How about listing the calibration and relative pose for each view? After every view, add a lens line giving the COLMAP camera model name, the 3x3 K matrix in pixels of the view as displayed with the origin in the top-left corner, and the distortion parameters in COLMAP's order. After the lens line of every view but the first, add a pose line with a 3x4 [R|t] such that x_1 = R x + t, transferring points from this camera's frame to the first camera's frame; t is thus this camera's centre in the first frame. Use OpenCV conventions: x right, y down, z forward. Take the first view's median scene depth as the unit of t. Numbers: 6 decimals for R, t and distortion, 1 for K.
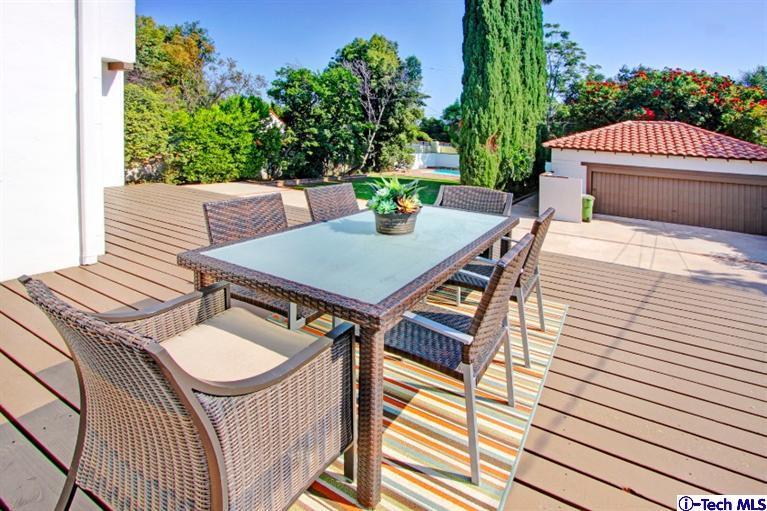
lens RADIAL K [[588.0, 0, 383.8], [0, 588.0, 209.0], [0, 0, 1]] dist [-0.013003, -0.000819]
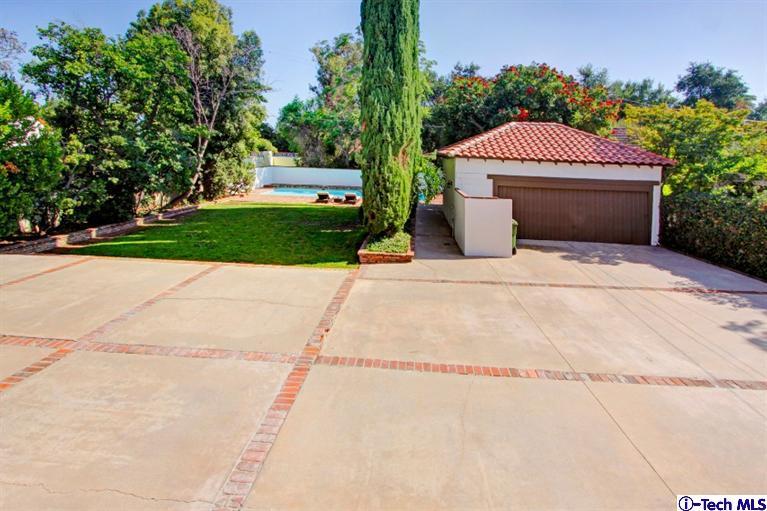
lens RADIAL K [[588.0, 0, 383.8], [0, 588.0, 209.0], [0, 0, 1]] dist [-0.013003, -0.000819]
pose [[0.927556, -0.059732, 0.368880, -0.086241], [0.062930, 0.998012, 0.003369, -0.048590], [-0.368348, 0.020088, 0.929471, 0.347988]]
